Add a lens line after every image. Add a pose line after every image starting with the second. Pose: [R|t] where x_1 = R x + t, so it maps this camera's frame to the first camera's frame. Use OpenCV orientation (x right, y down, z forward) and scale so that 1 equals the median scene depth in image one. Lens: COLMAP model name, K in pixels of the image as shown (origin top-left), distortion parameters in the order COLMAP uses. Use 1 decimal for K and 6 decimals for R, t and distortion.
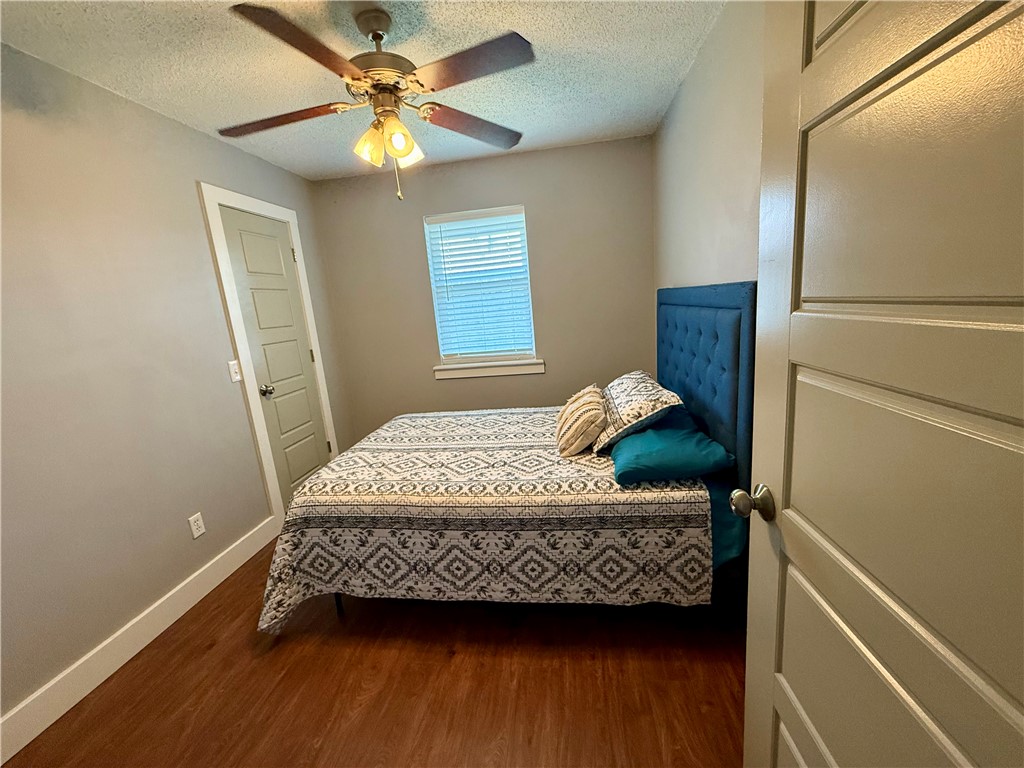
lens RADIAL K [[408.0, 0, 509.0], [0, 408.0, 383.6], [0, 0, 1]] dist [0.000032, -0.000319]
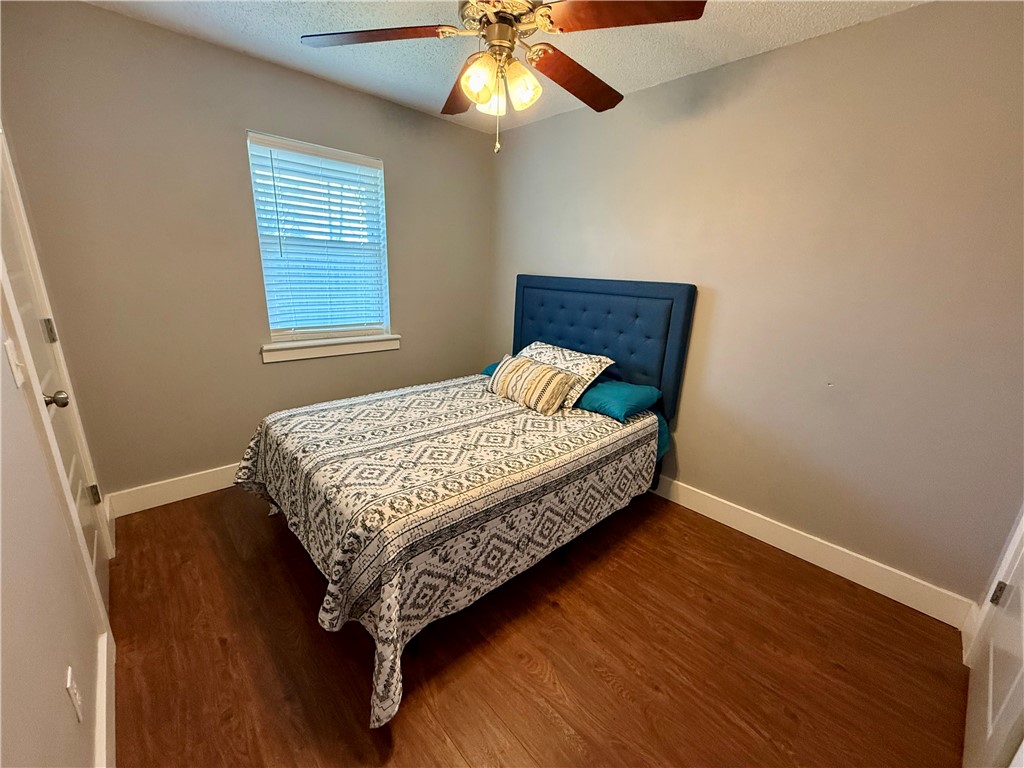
lens RADIAL K [[408.0, 0, 509.0], [0, 408.0, 383.6], [0, 0, 1]] dist [0.000032, -0.000319]
pose [[0.628746, -0.101145, 0.771005, -0.841824], [0.058285, 0.994845, 0.082979, -0.016503], [-0.775423, -0.007235, 0.631400, 0.350163]]
